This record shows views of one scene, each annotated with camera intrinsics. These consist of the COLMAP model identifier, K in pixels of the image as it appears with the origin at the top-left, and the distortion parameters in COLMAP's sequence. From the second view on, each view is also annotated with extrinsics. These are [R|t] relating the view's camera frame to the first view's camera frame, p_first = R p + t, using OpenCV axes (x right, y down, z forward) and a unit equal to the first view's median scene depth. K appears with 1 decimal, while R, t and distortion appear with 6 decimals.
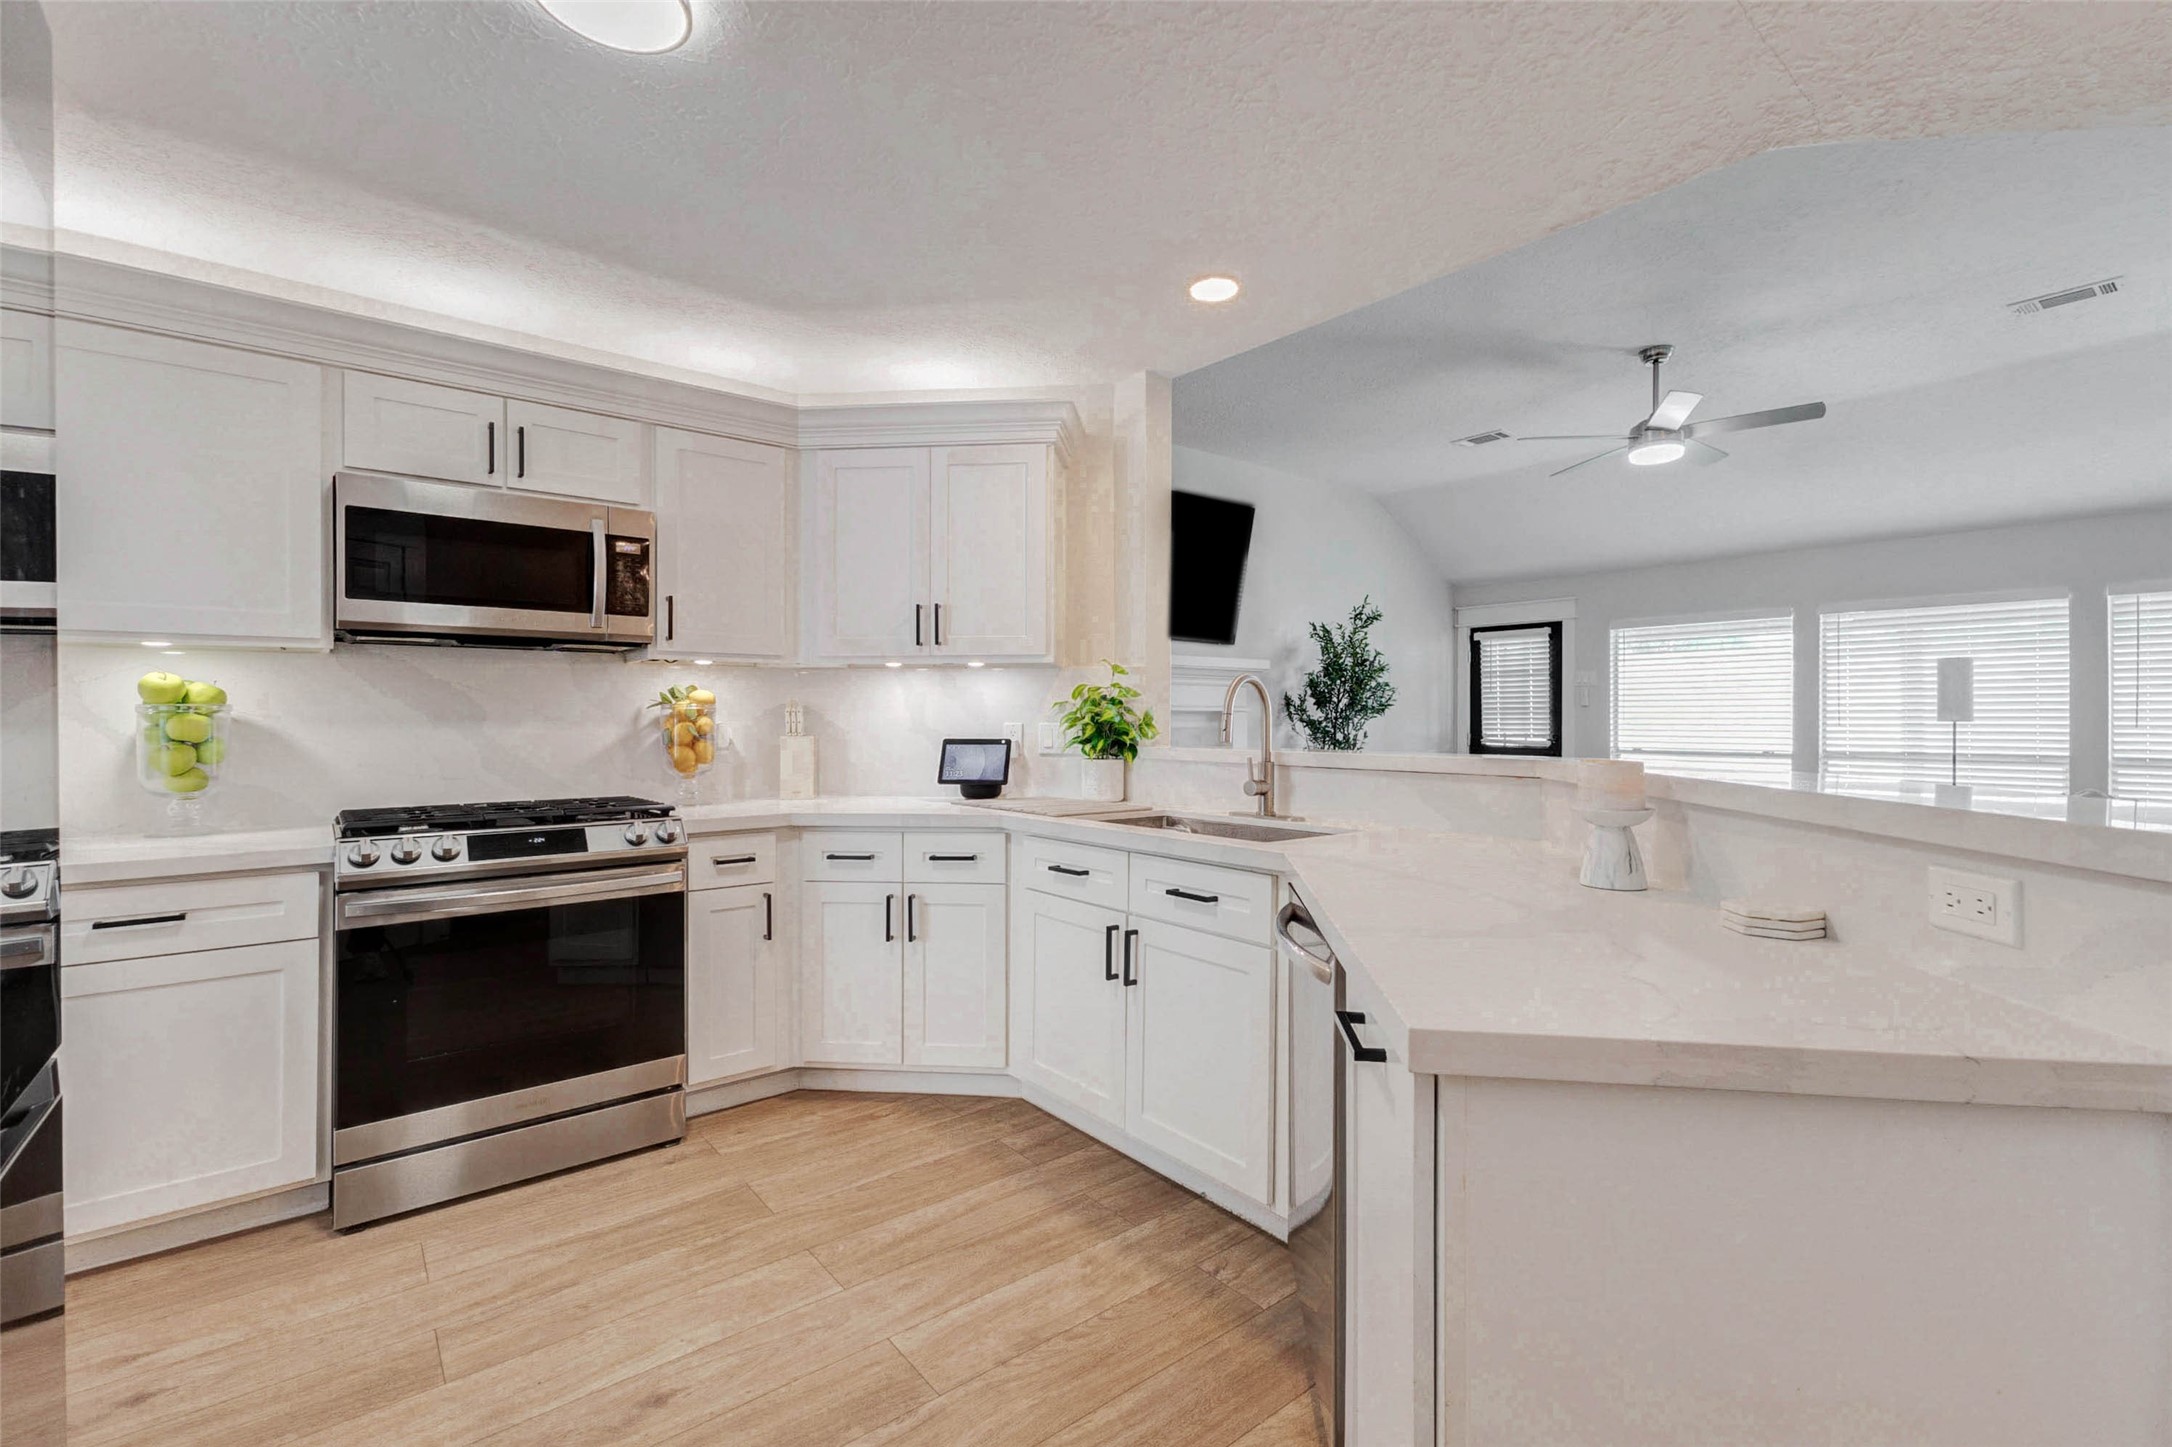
lens RADIAL K [[929.3, 0, 1097.9], [0, 929.3, 725.8], [0, 0, 1]] dist [0.001557, -0.000068]
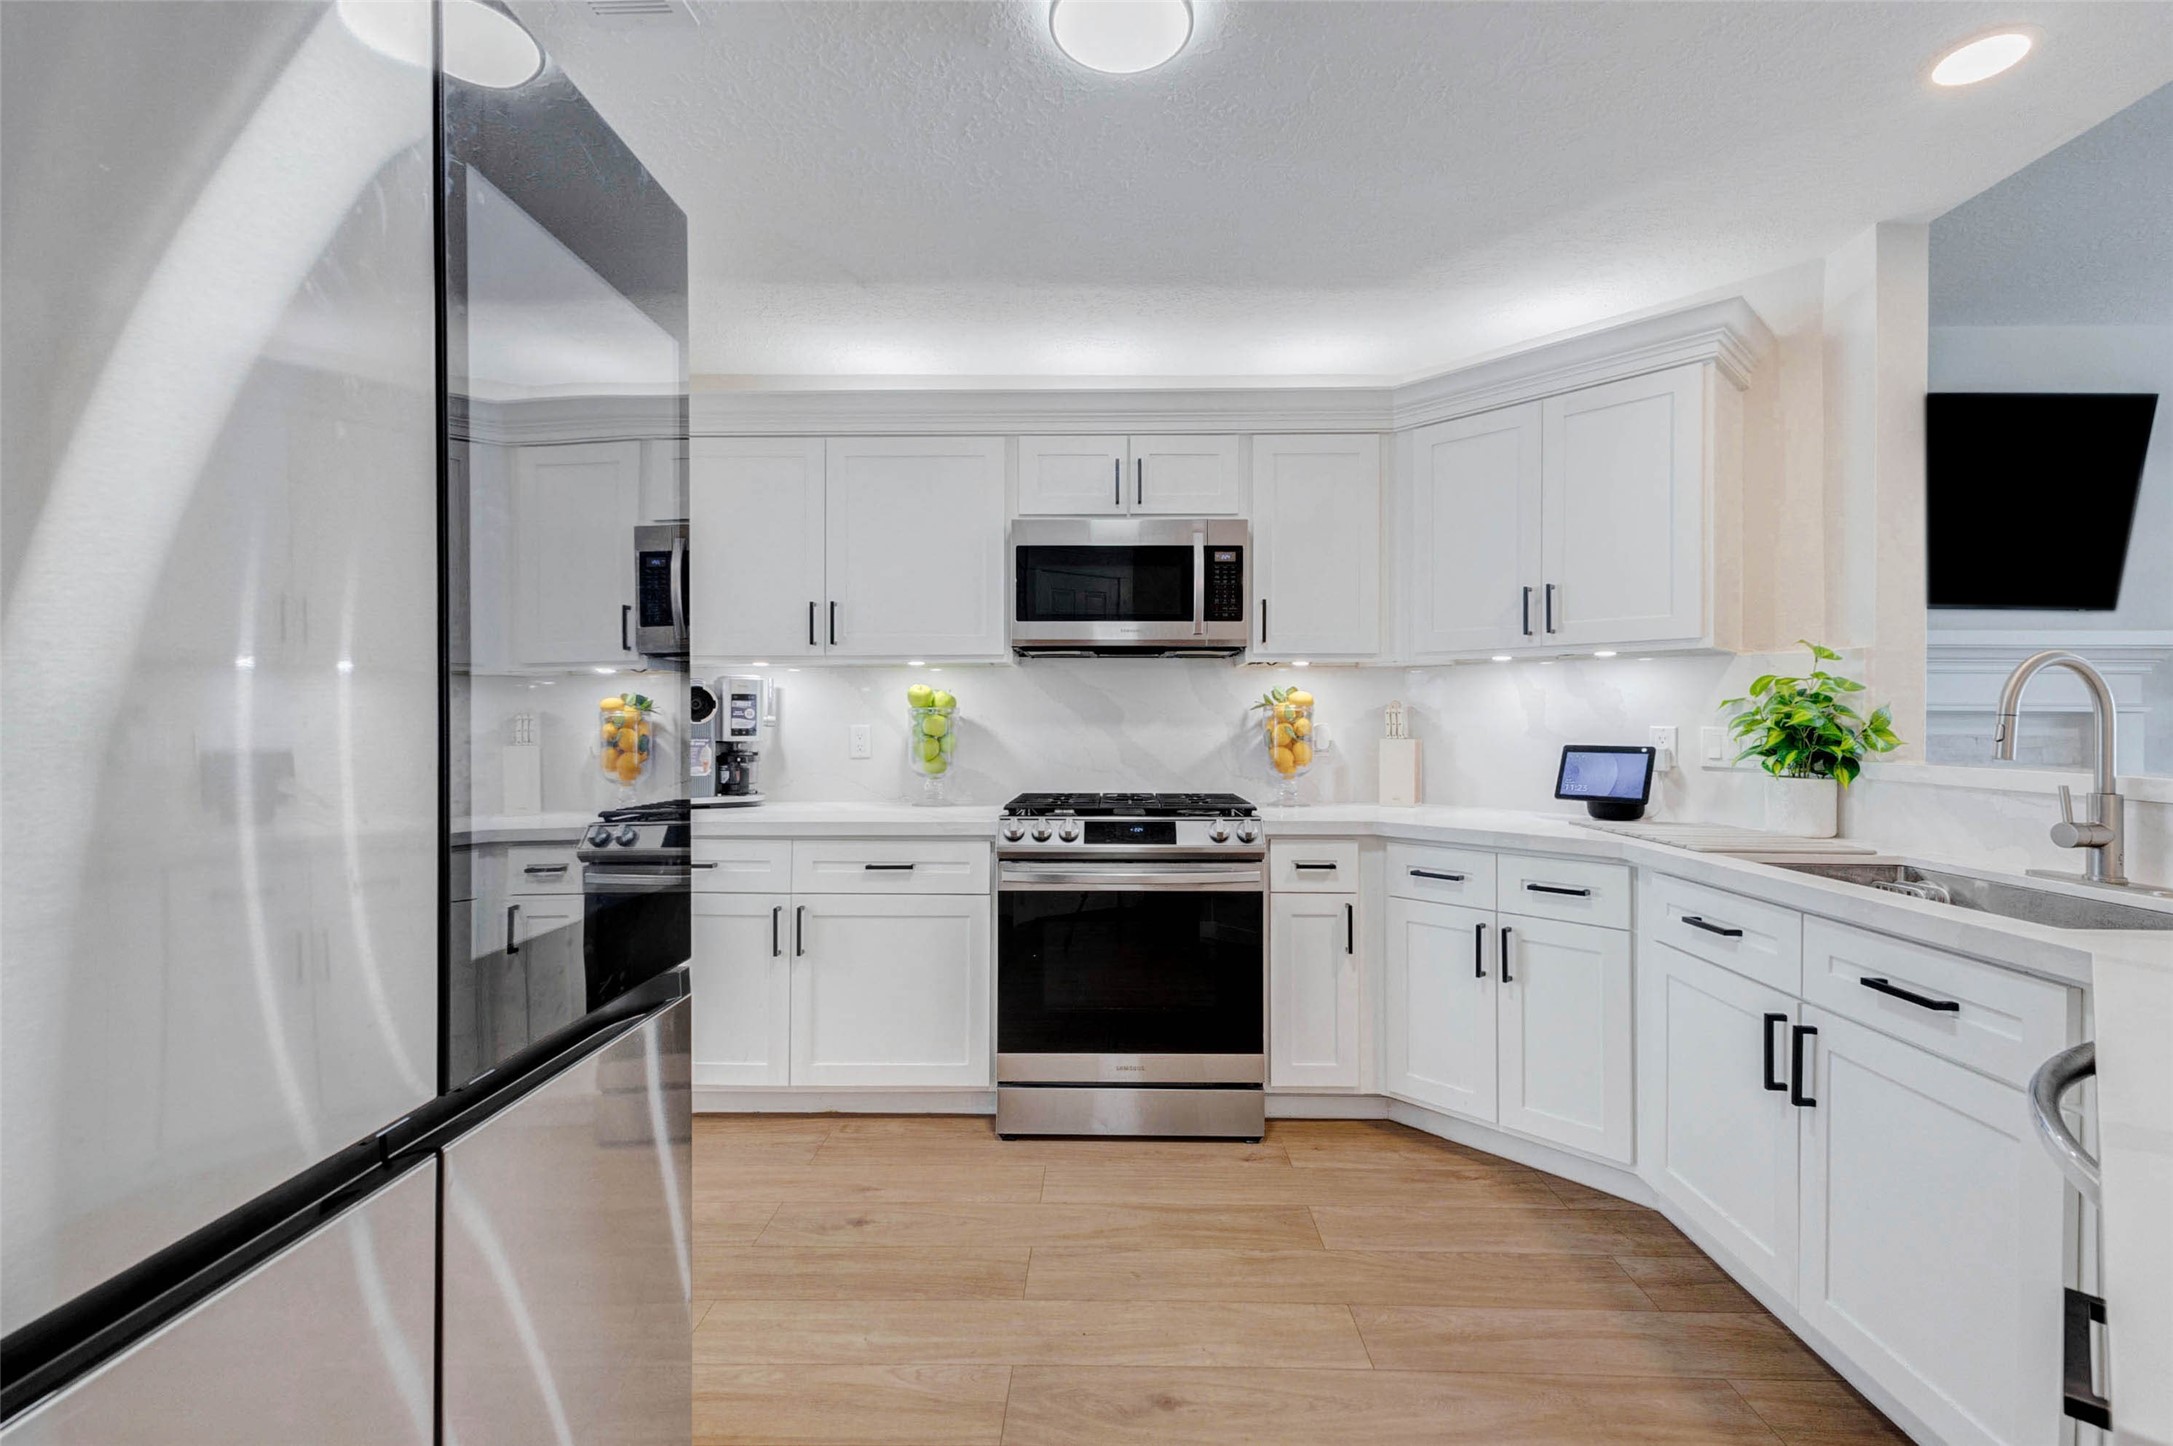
lens RADIAL K [[942.6, 0, 1108.7], [0, 942.6, 717.4], [0, 0, 1]] dist [0.003470, 0.000382]
pose [[0.767127, 0.001268, -0.641494, 0.074184], [-0.008472, 0.999931, -0.008155, -0.000608], [0.641439, 0.011691, 0.767085, 0.101567]]
